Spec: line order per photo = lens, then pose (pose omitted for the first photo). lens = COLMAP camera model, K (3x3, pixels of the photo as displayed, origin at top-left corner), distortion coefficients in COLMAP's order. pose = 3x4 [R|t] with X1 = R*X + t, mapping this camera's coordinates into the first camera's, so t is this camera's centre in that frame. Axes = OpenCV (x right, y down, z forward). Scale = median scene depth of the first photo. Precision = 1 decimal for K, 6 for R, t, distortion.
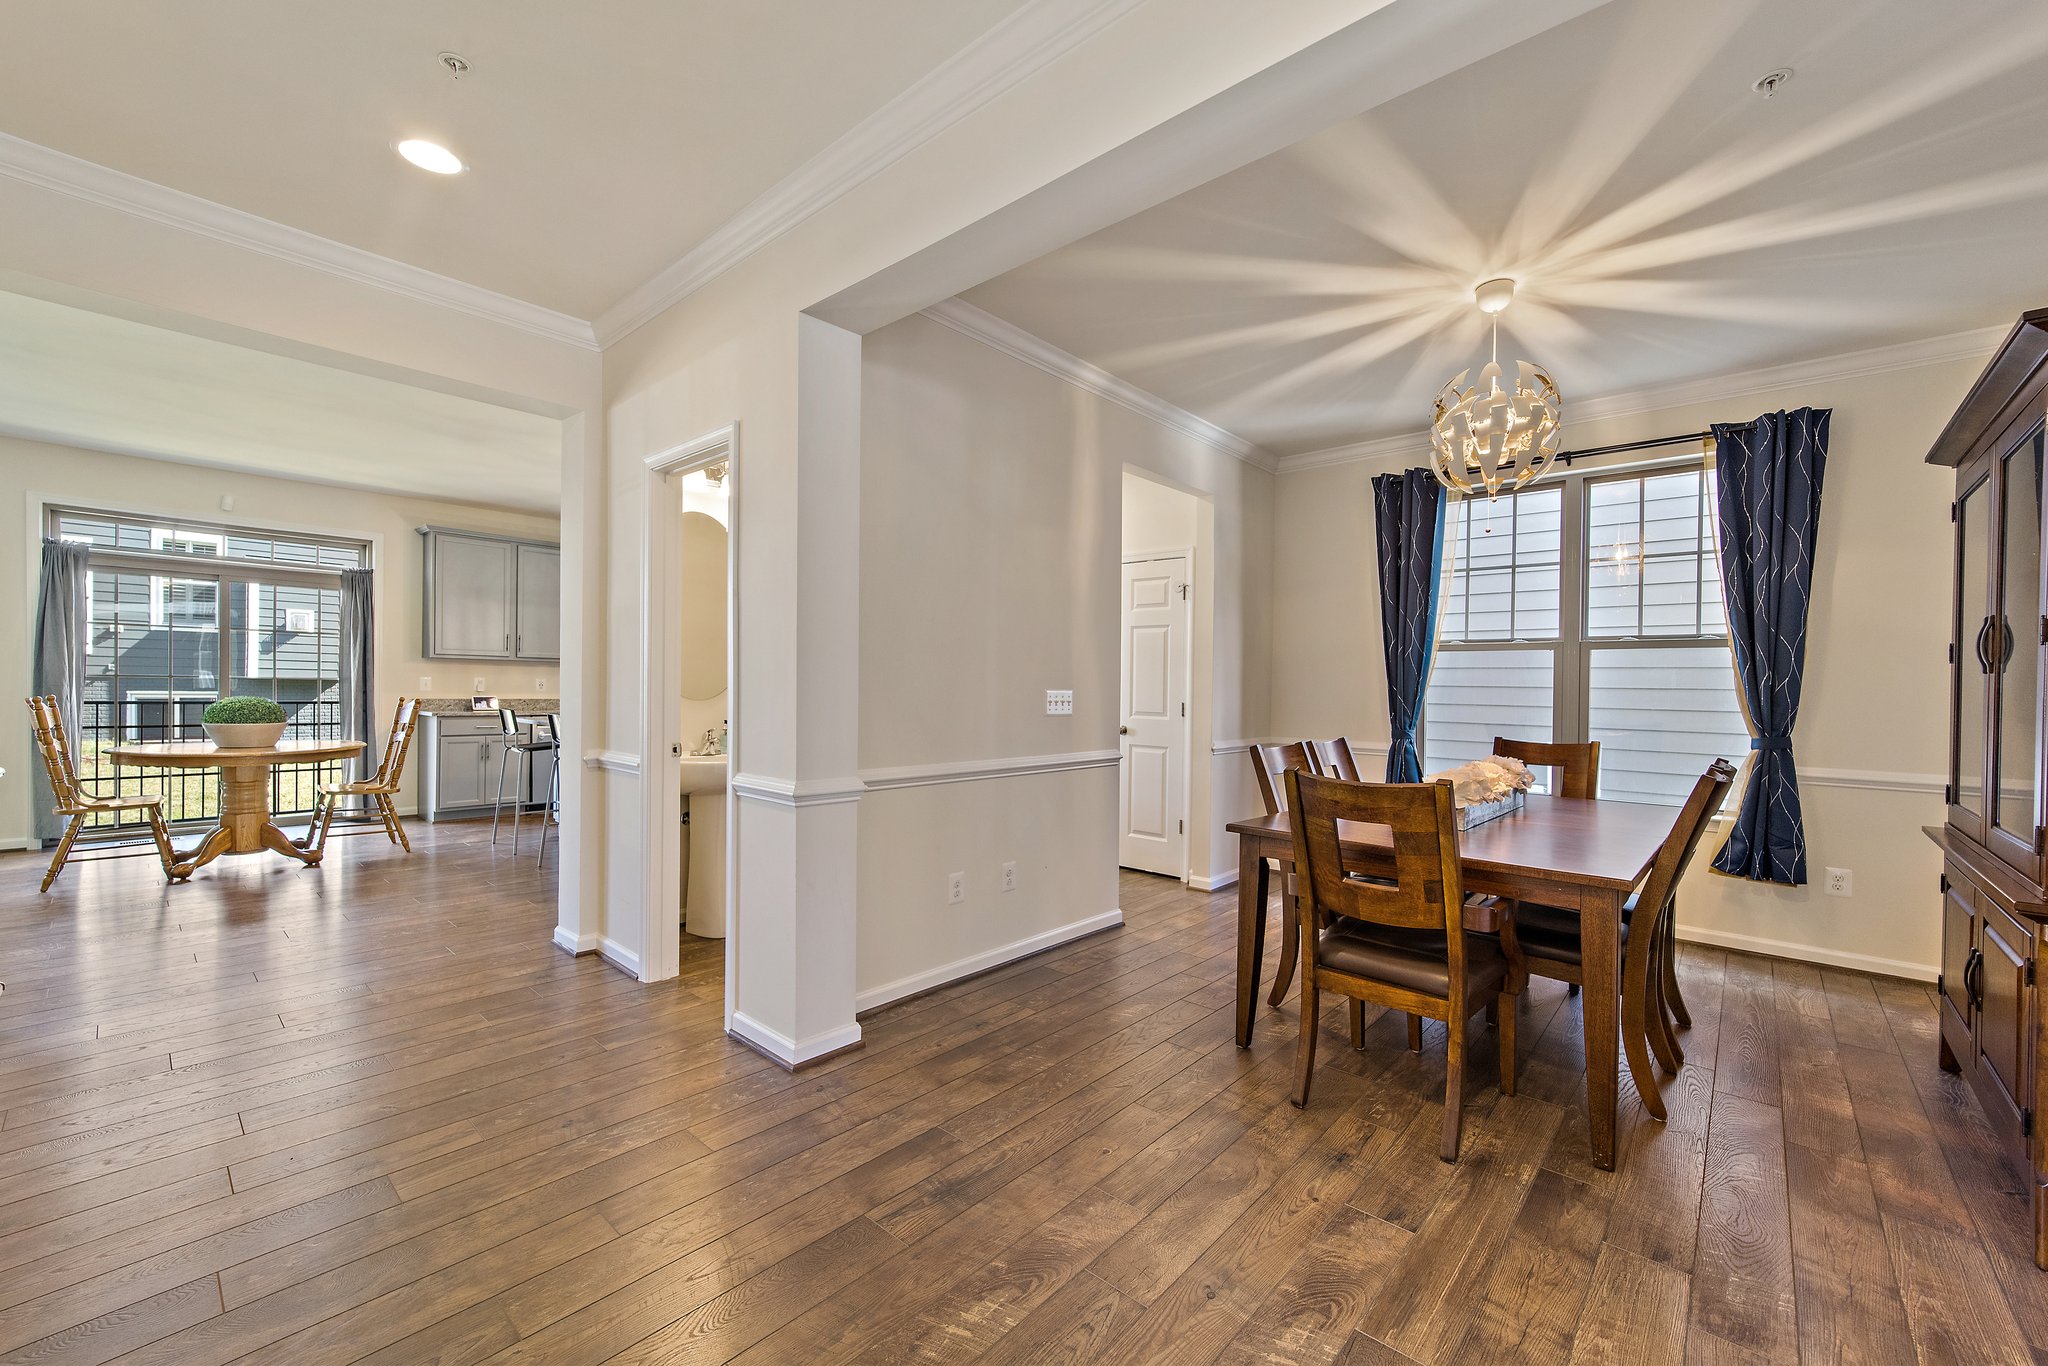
lens RADIAL K [[823.7, 0, 1027.3], [0, 823.7, 683.2], [0, 0, 1]] dist [-0.001241, -0.000133]
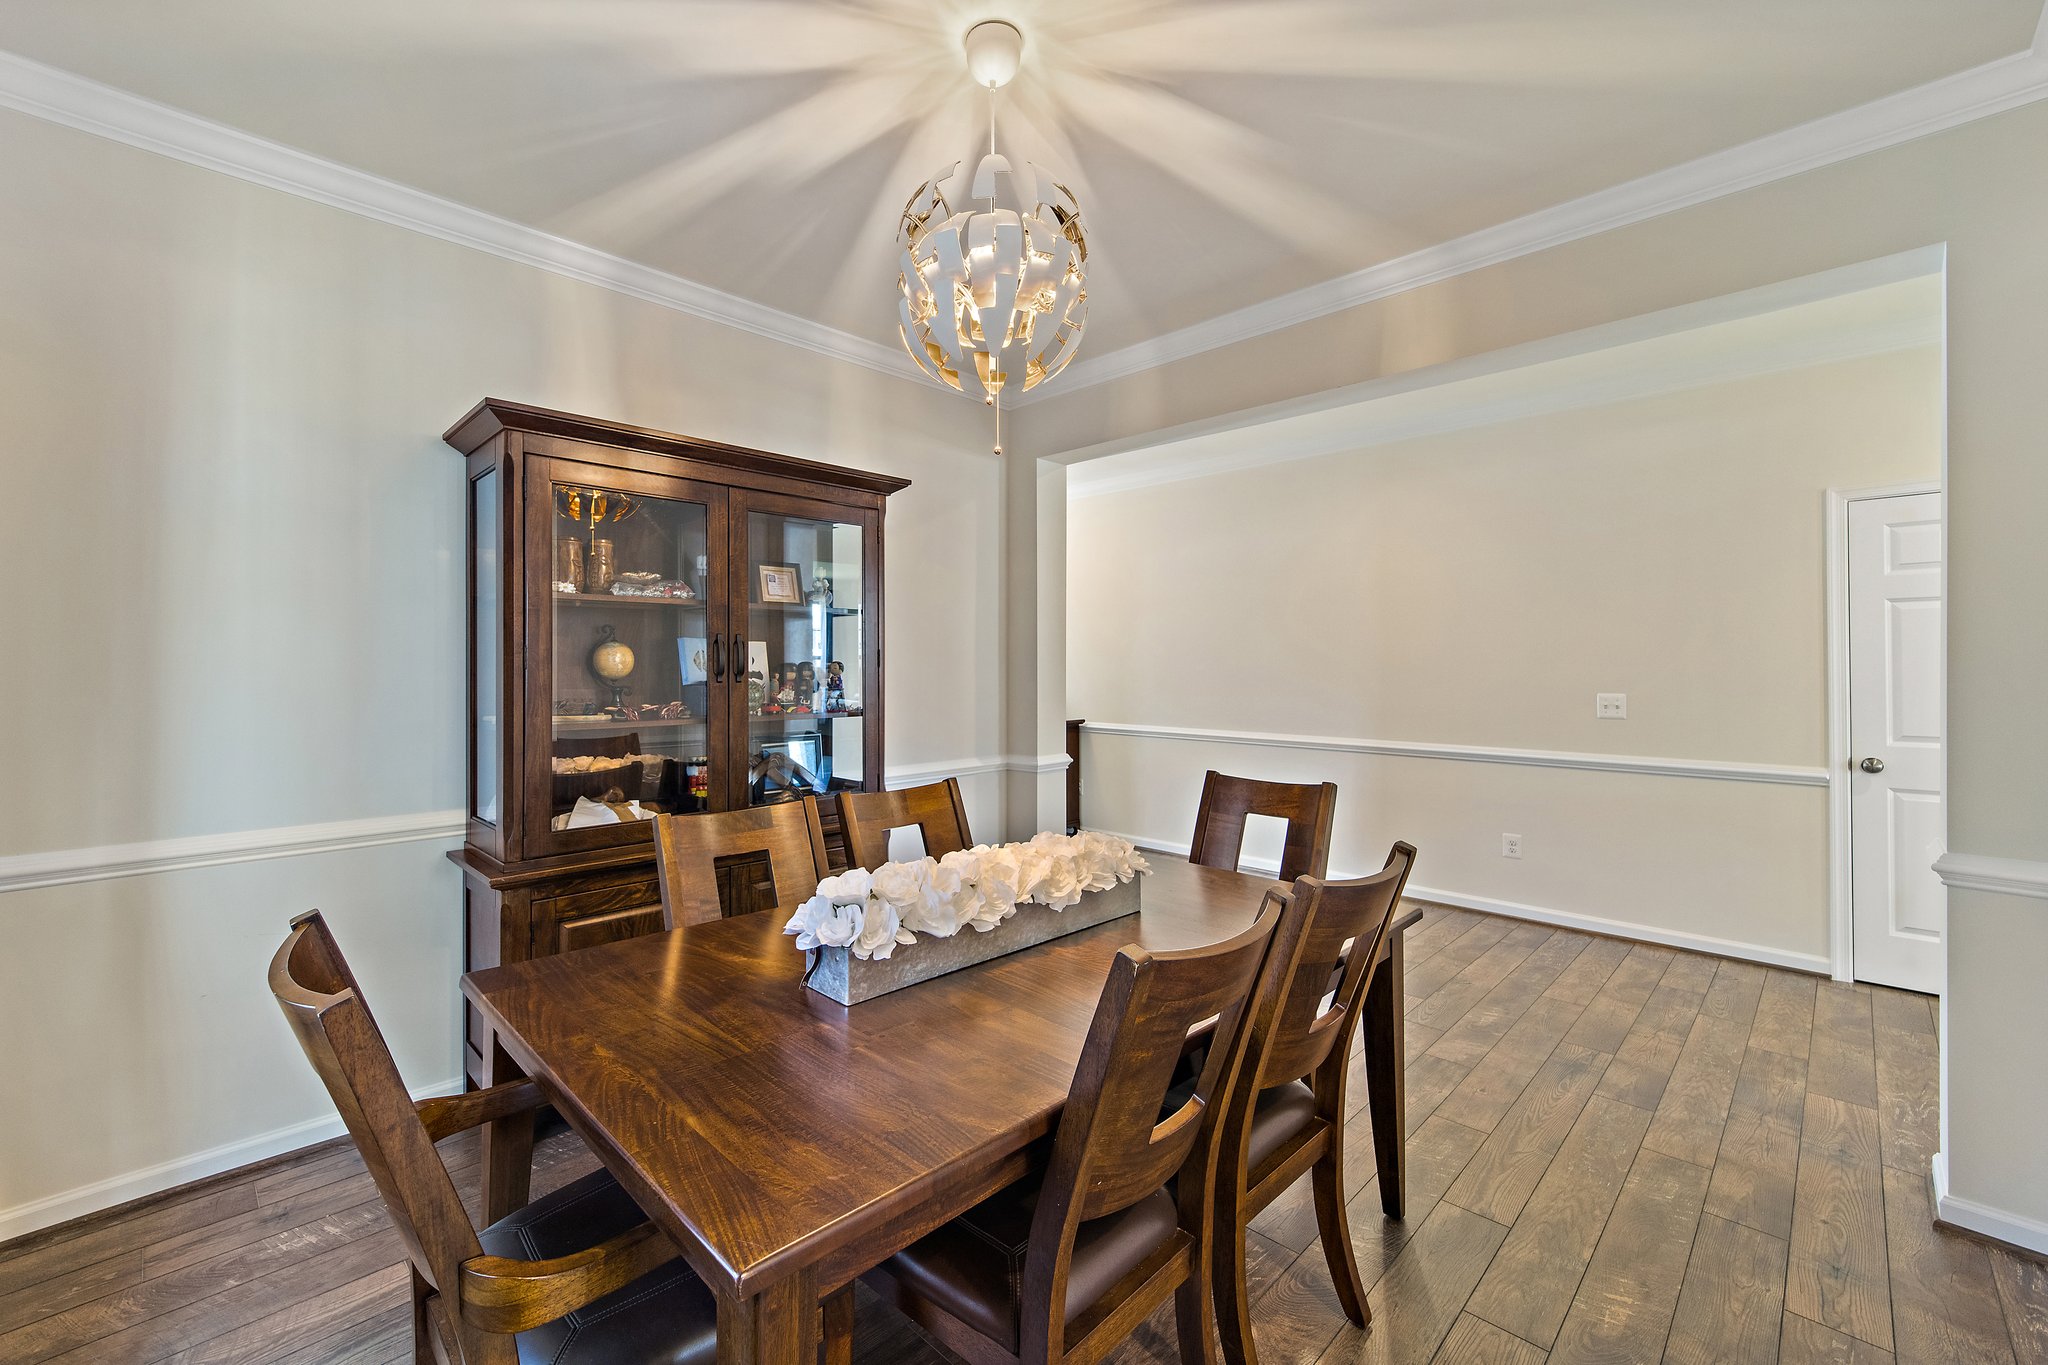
lens RADIAL K [[823.7, 0, 1027.3], [0, 823.7, 682.7], [0, 0, 1]] dist [-0.001241, -0.000133]
pose [[-0.999099, -0.008778, 0.041512, 0.609362], [-0.008550, 0.999947, 0.005661, -0.036206], [-0.041560, 0.005301, -0.999122, 1.873681]]
